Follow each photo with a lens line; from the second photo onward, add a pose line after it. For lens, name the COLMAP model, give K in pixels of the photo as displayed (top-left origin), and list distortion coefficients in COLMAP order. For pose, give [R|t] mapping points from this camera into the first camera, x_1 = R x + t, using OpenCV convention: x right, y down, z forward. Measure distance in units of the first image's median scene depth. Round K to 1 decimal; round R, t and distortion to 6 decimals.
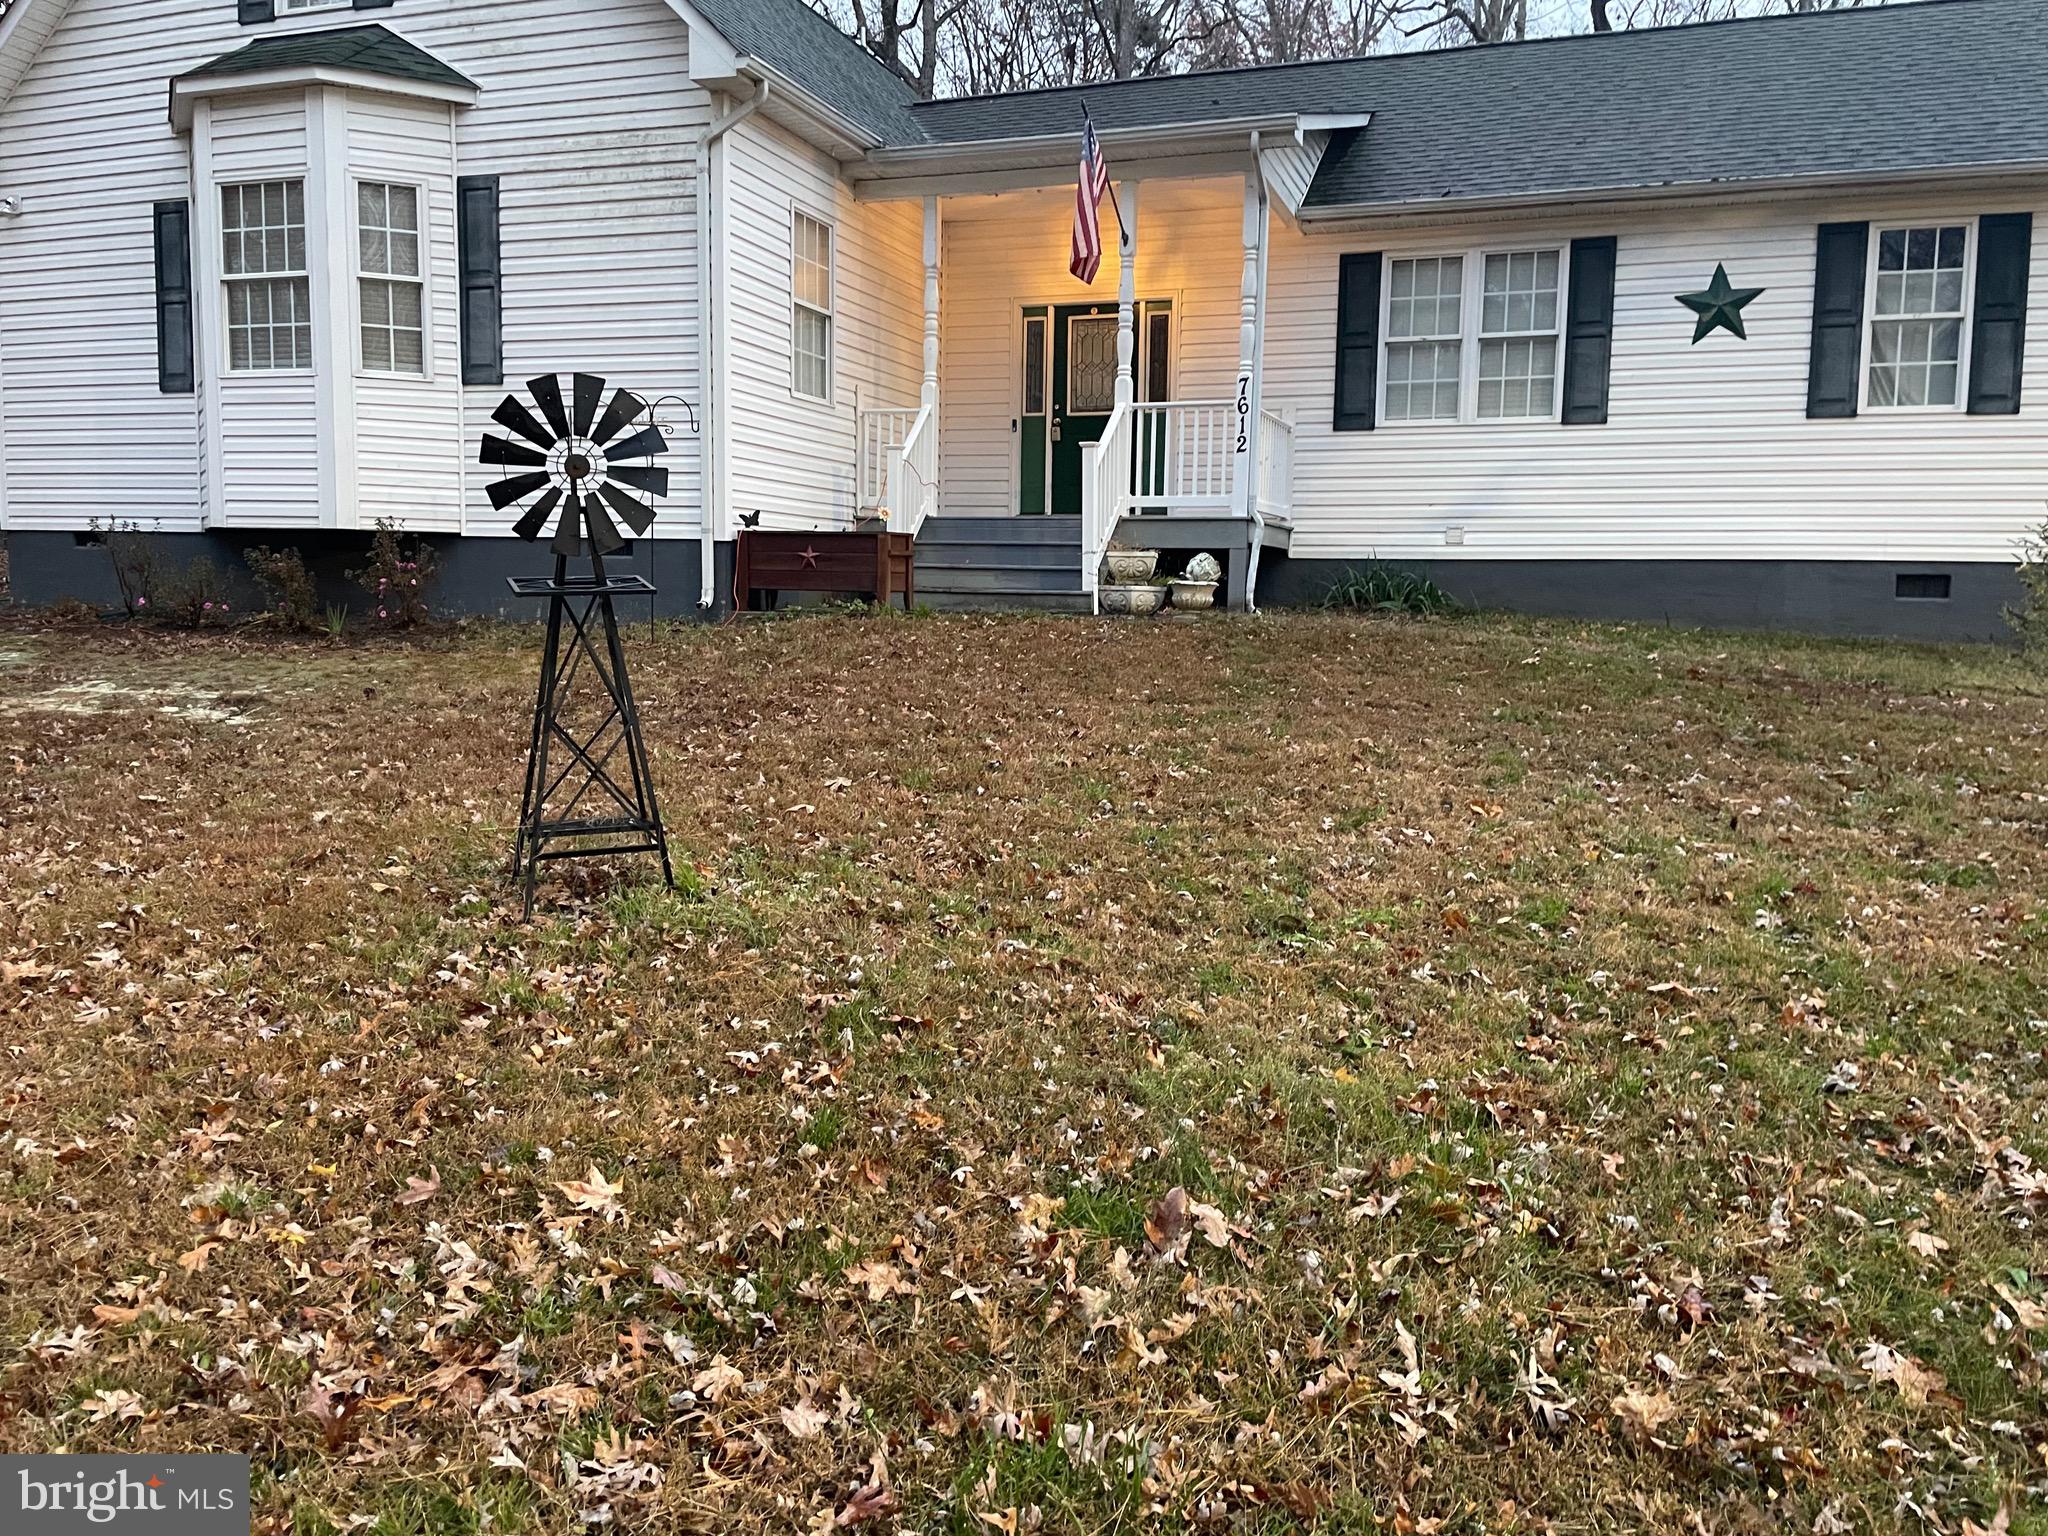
lens RADIAL K [[1574.2, 0, 1040.8], [0, 1574.2, 755.8], [0, 0, 1]] dist [0.095268, -0.122162]
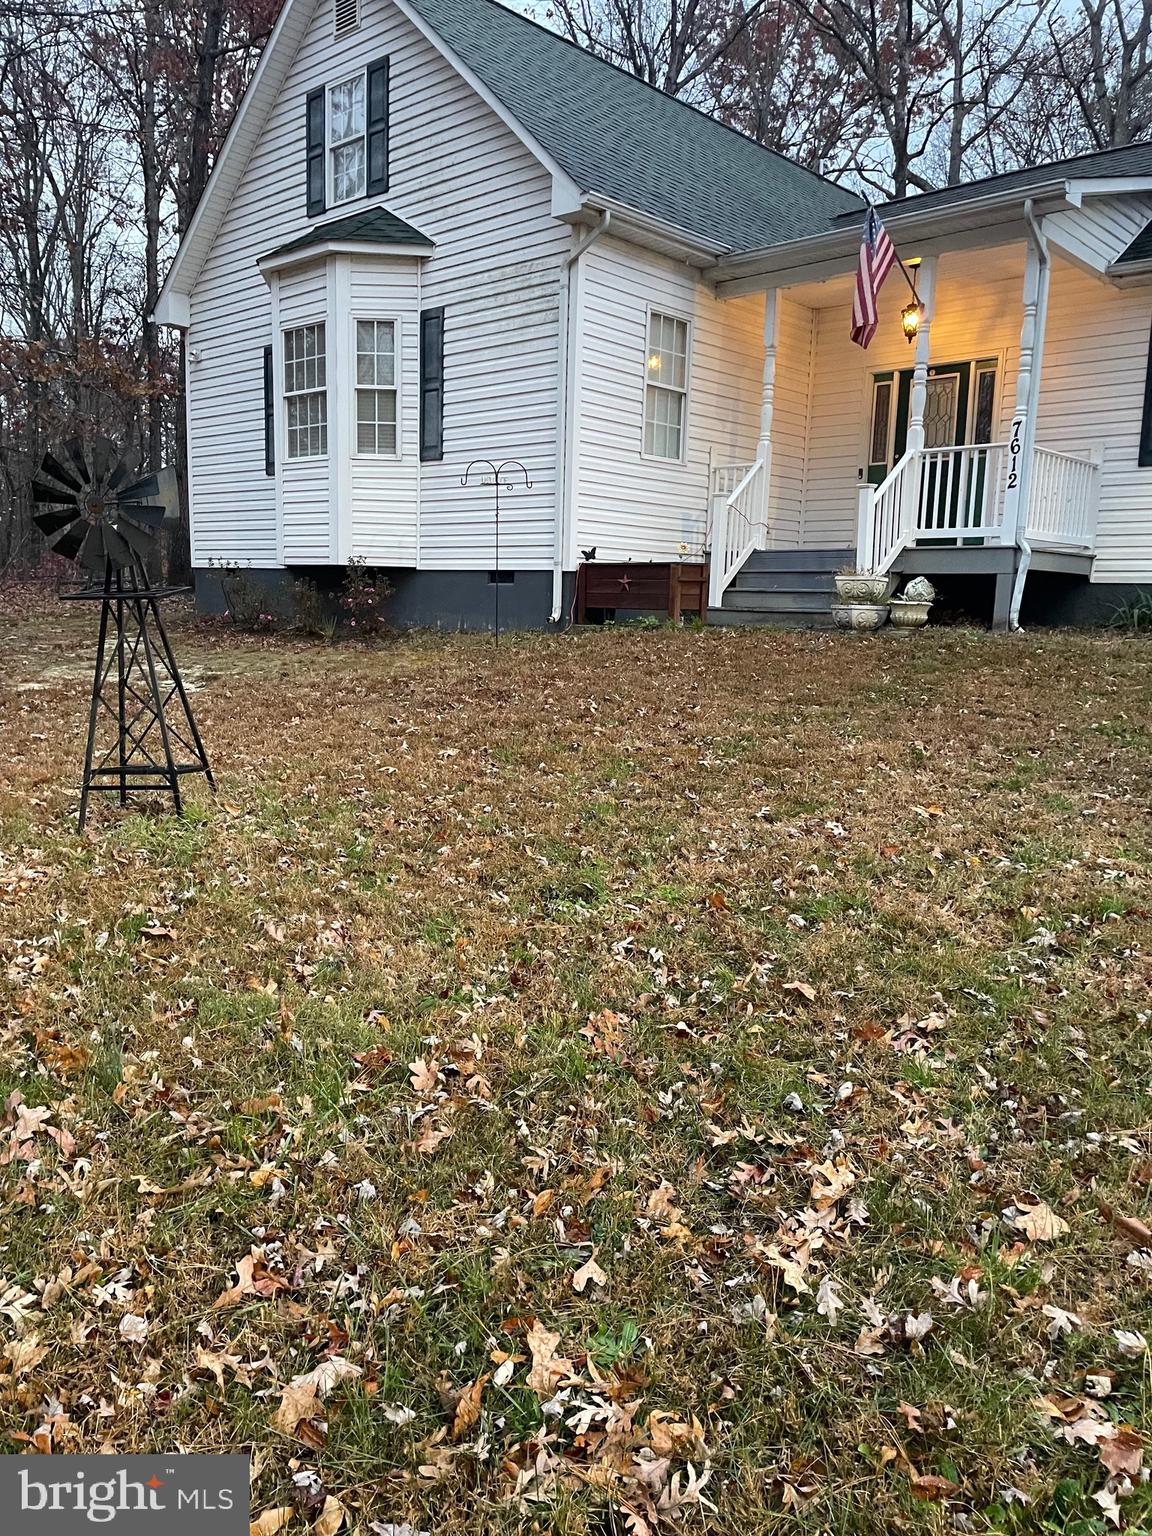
lens RADIAL K [[1180.6, 0, 568.7], [0, 1180.6, 777.0], [0, 0, 1]] dist [0.095268, -0.122162]
pose [[0.912225, 0.065279, -0.404456, 0.204697], [-0.052813, 0.997724, 0.041917, -0.005219], [0.406272, -0.016878, 0.913596, 0.089312]]
